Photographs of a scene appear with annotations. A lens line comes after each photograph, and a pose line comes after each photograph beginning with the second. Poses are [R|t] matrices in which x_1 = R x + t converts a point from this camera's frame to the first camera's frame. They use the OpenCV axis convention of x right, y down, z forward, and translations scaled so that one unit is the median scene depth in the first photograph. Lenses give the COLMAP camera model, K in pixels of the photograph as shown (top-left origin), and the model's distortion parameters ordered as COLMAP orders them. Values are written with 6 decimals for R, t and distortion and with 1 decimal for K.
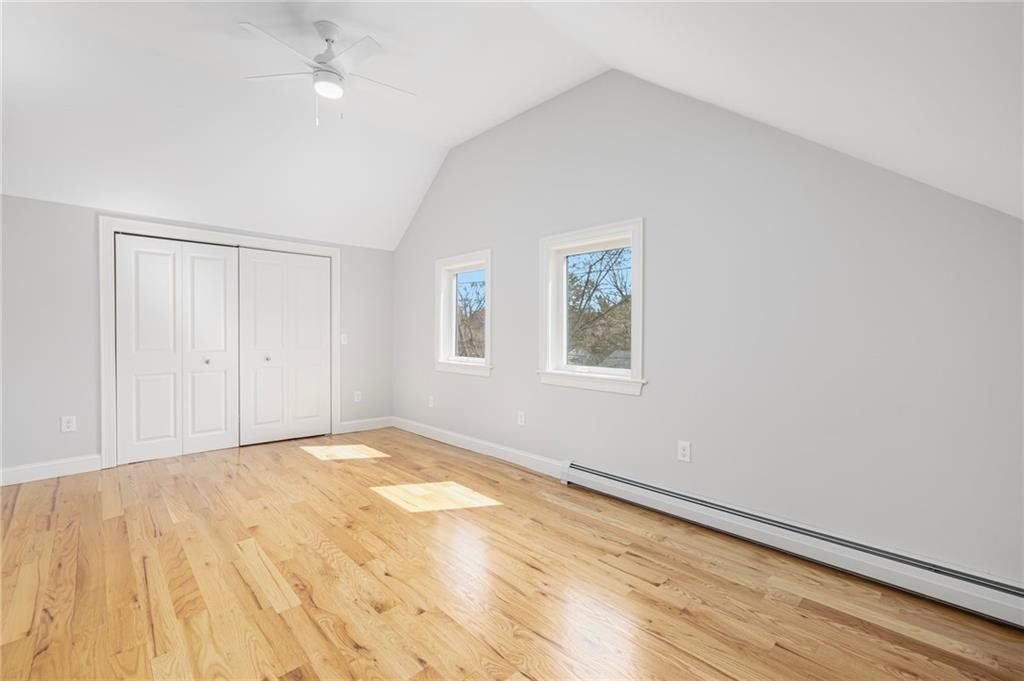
lens RADIAL K [[434.6, 0, 509.6], [0, 434.6, 338.3], [0, 0, 1]] dist [-0.002985, 0.000475]
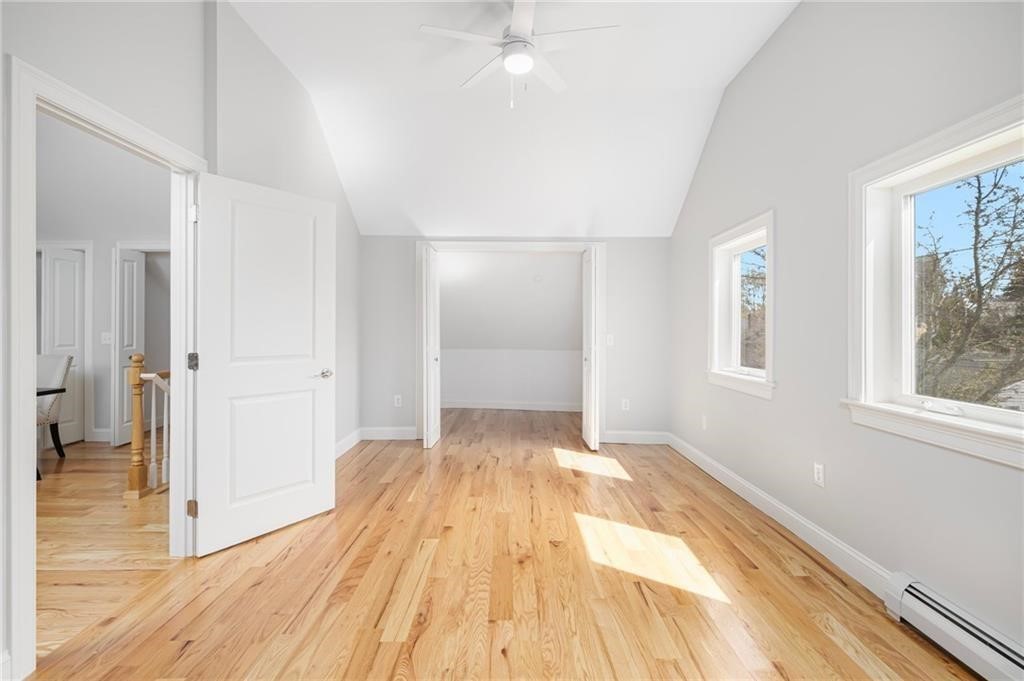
lens RADIAL K [[434.6, 0, 509.3], [0, 434.6, 330.9], [0, 0, 1]] dist [-0.002985, 0.000475]
pose [[0.715301, -0.000386, -0.698817, 0.175031], [-0.011460, 0.999859, -0.012283, -0.006399], [0.698723, 0.016794, 0.715195, 0.309846]]
